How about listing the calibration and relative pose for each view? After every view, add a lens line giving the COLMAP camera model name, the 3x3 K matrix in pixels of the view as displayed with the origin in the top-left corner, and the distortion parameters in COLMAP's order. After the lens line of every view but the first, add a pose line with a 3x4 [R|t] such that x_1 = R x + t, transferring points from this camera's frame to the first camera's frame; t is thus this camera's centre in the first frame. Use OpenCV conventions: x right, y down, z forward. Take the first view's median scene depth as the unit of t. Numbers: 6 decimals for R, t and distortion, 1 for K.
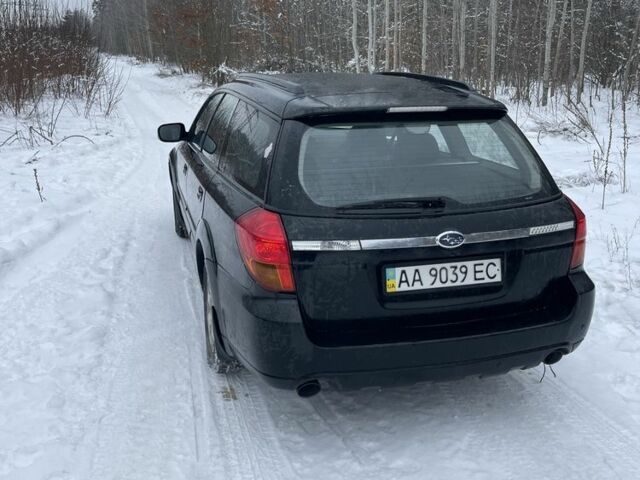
lens RADIAL K [[636.4, 0, 322.1], [0, 636.4, 241.0], [0, 0, 1]] dist [0.029855, 0.000000]
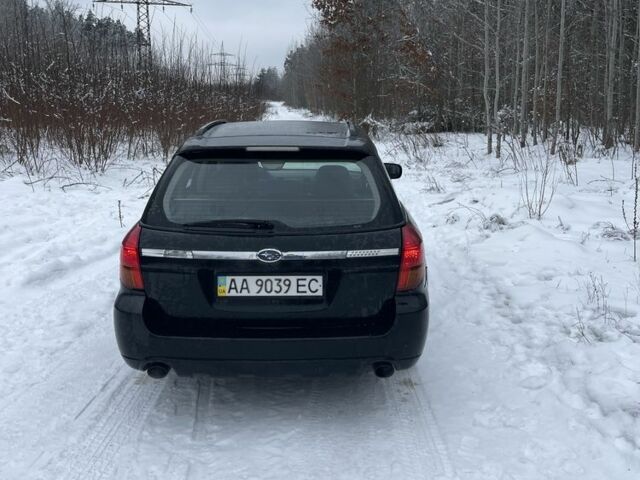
lens RADIAL K [[636.4, 0, 319.7], [0, 636.4, 241.2], [0, 0, 1]] dist [0.029855, 0.000000]
pose [[0.963581, 0.049964, -0.262708, 0.580958], [-0.069878, 0.995303, -0.067007, 0.042839], [0.258126, 0.082924, 0.962546, -0.122748]]
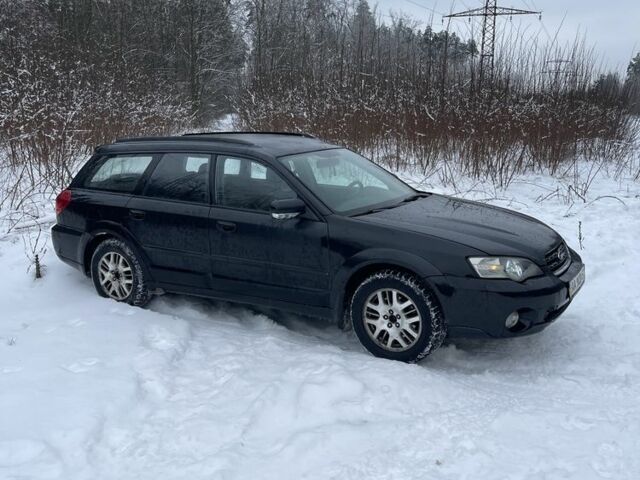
lens RADIAL K [[636.4, 0, 322.9], [0, 636.4, 238.0], [0, 0, 1]] dist [0.029855, 0.000000]
pose [[0.727190, 0.123402, -0.675253, 0.009043], [-0.187967, 0.981907, -0.022981, 0.071155], [0.660200, 0.143636, 0.737228, -0.374984]]
